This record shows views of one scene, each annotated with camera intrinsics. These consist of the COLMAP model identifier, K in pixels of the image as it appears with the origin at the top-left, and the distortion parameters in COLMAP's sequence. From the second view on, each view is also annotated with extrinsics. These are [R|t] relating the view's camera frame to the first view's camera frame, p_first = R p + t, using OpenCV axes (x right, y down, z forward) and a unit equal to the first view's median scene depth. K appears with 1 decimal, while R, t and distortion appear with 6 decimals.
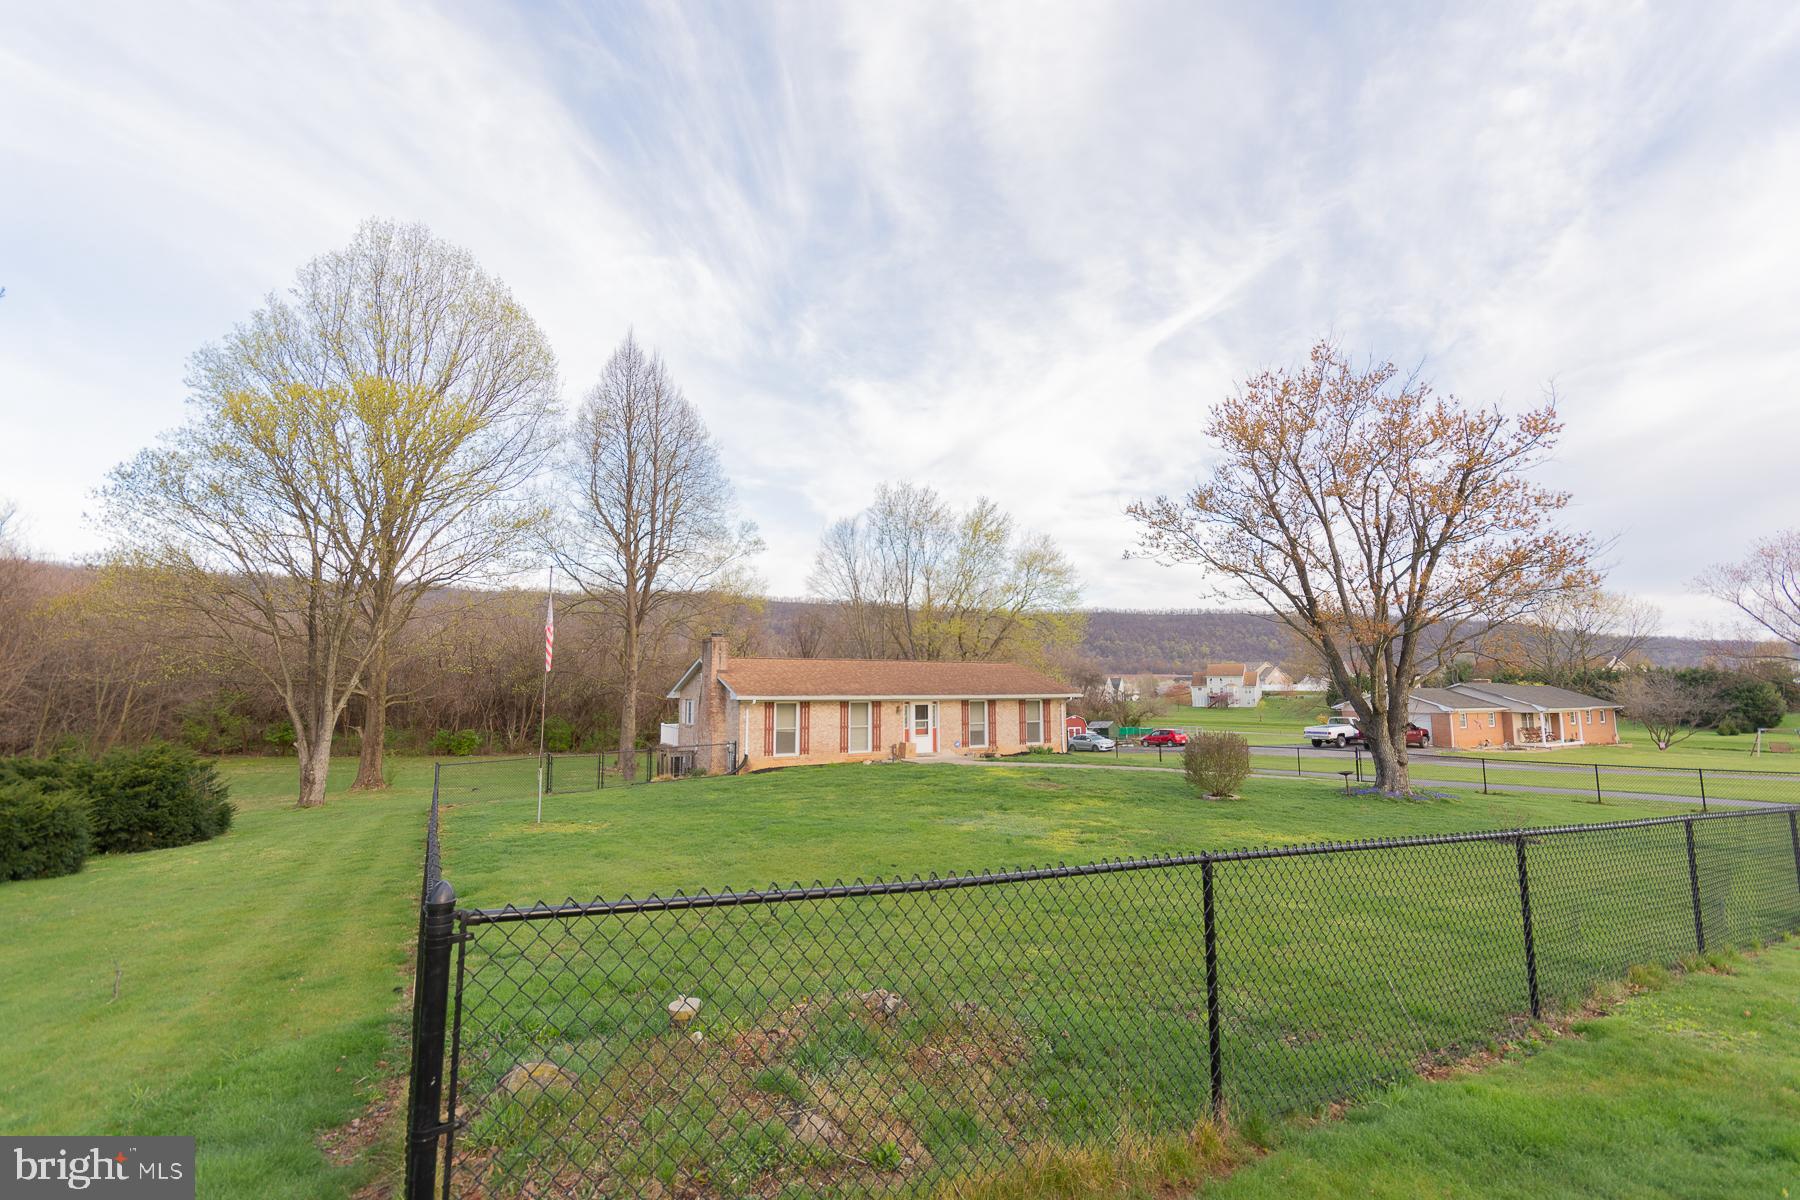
lens RADIAL K [[789.7, 0, 913.6], [0, 789.7, 592.4], [0, 0, 1]] dist [0.012947, -0.003562]
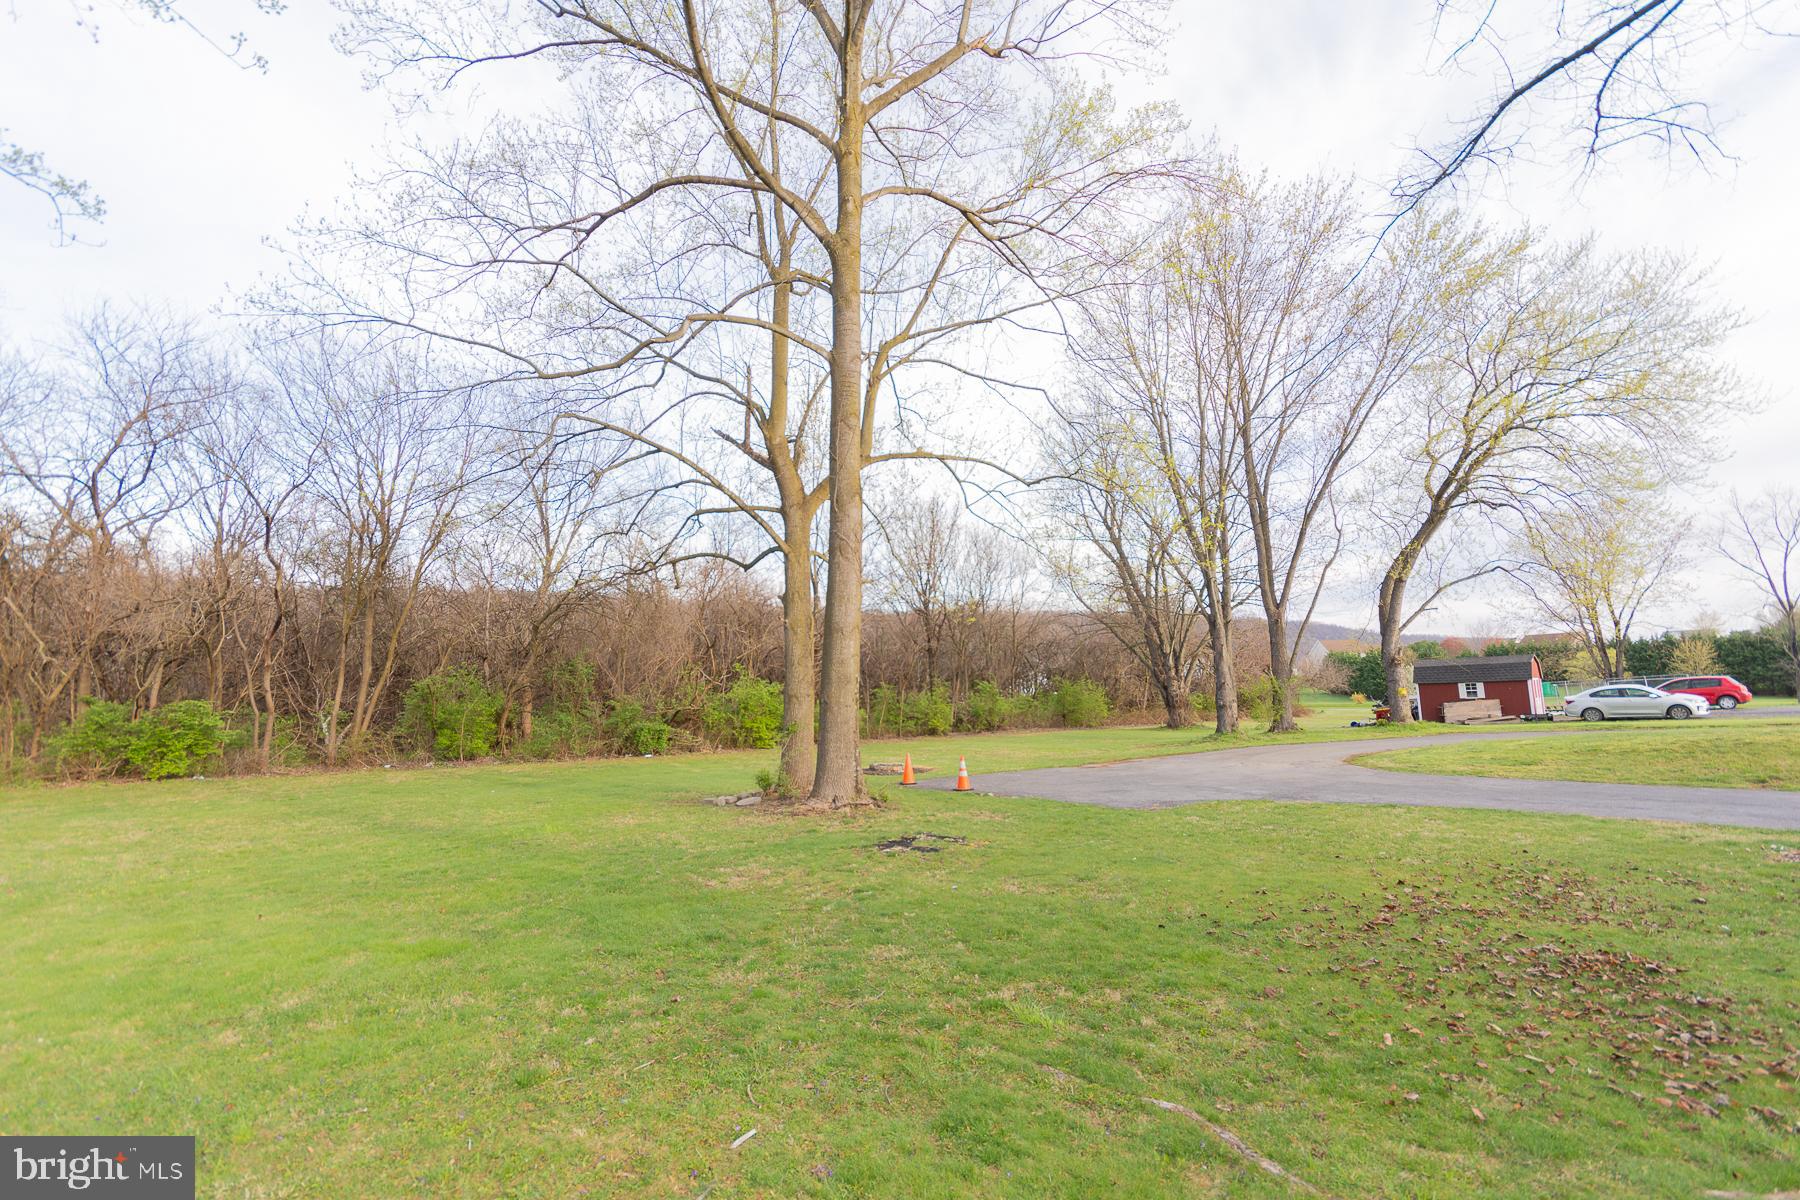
lens RADIAL K [[789.7, 0, 897.6], [0, 789.7, 601.3], [0, 0, 1]] dist [0.012947, -0.003562]
pose [[0.986351, 0.002884, 0.164630, -0.299928], [-0.003453, 0.999989, 0.003170, 0.120349], [-0.164619, -0.003695, 0.986350, 0.576123]]
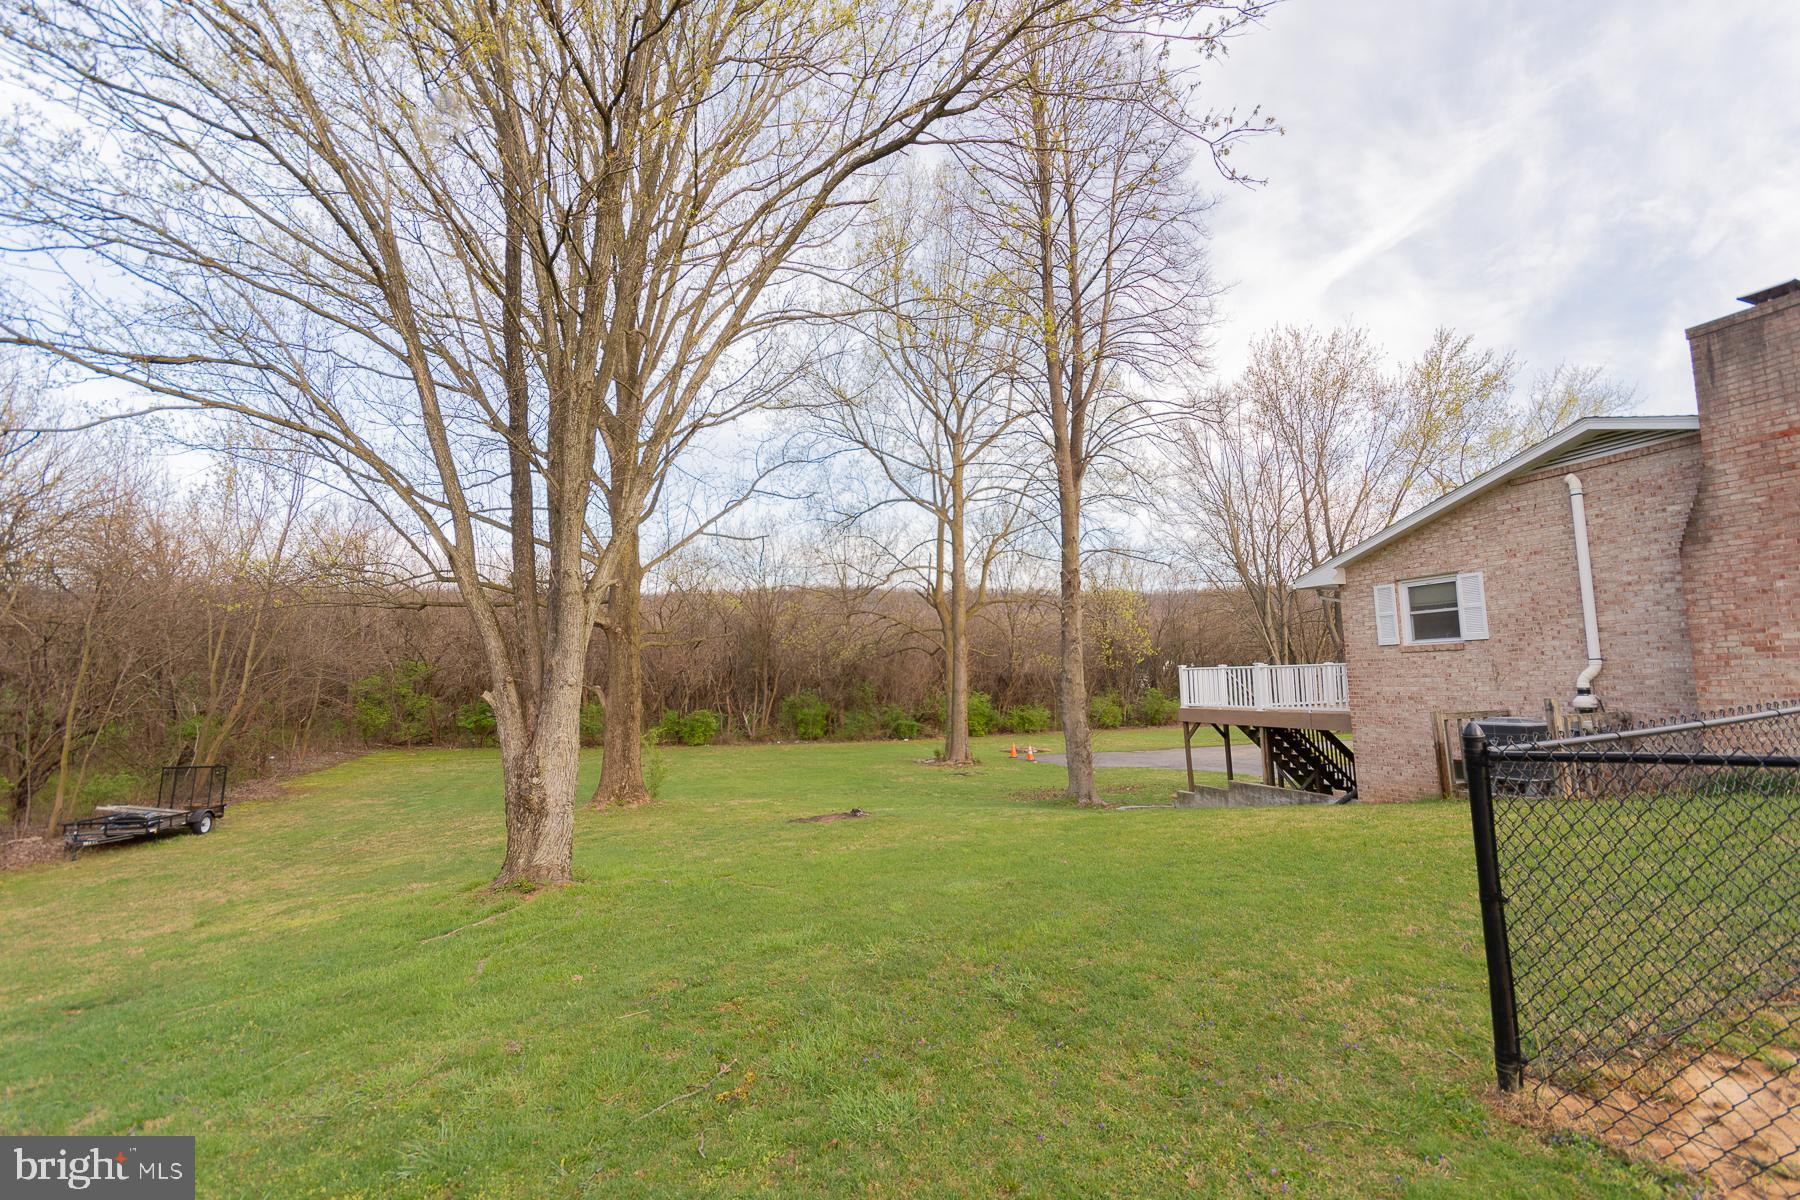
lens RADIAL K [[789.7, 0, 890.0], [0, 789.7, 599.6], [0, 0, 1]] dist [0.012947, -0.003562]
pose [[0.980723, -0.042610, -0.190700, -0.231454], [0.045989, 0.998853, 0.013324, 0.064937], [0.189914, -0.021837, 0.981558, 0.298956]]
